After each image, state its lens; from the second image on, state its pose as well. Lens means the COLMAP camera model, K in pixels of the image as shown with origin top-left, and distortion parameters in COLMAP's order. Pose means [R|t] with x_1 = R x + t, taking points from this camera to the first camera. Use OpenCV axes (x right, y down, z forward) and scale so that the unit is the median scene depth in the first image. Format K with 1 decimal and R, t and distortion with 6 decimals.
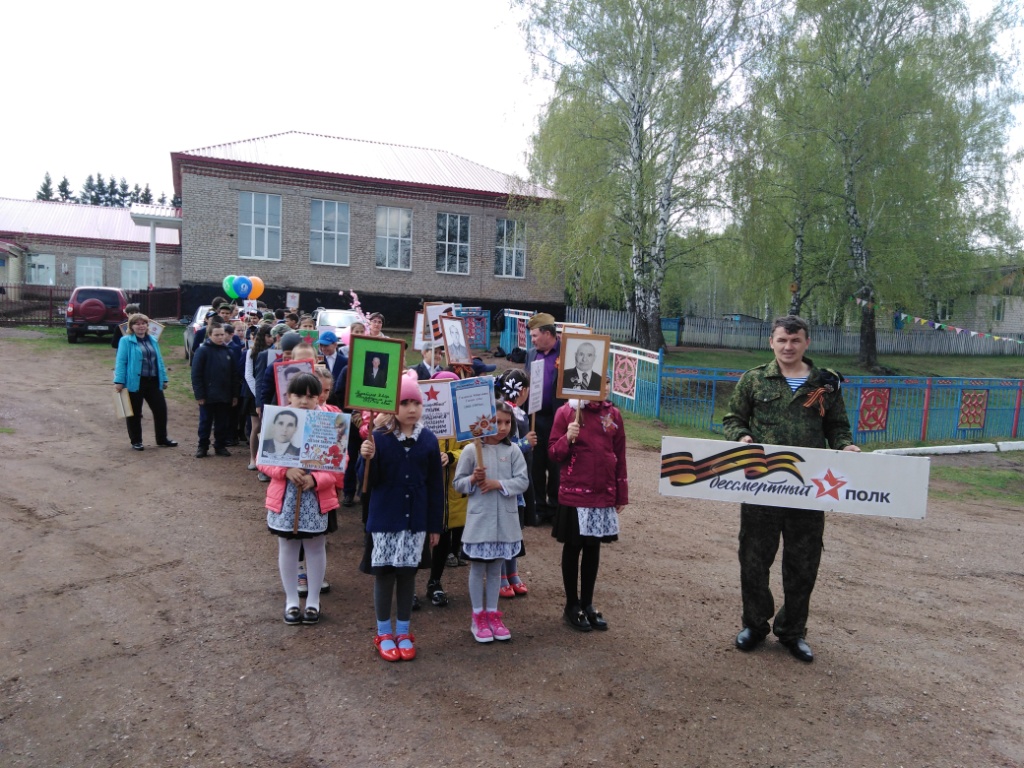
lens RADIAL K [[765.6, 0, 514.3], [0, 765.6, 385.2], [0, 0, 1]] dist [0.019450, -0.003236]
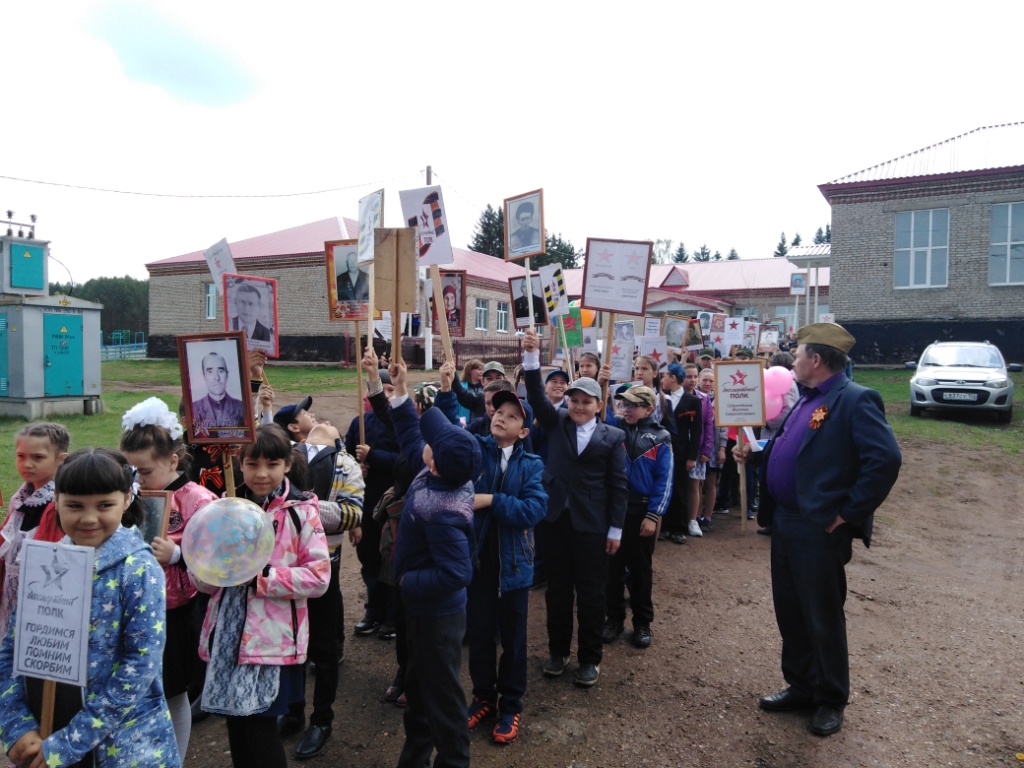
lens RADIAL K [[765.6, 0, 513.6], [0, 765.6, 385.6], [0, 0, 1]] dist [0.019450, -0.003236]
pose [[0.608129, -0.010215, -0.793772, 0.065897], [-0.035422, 0.998572, -0.039988, -0.007788], [0.793047, 0.052435, 0.606899, 0.140129]]
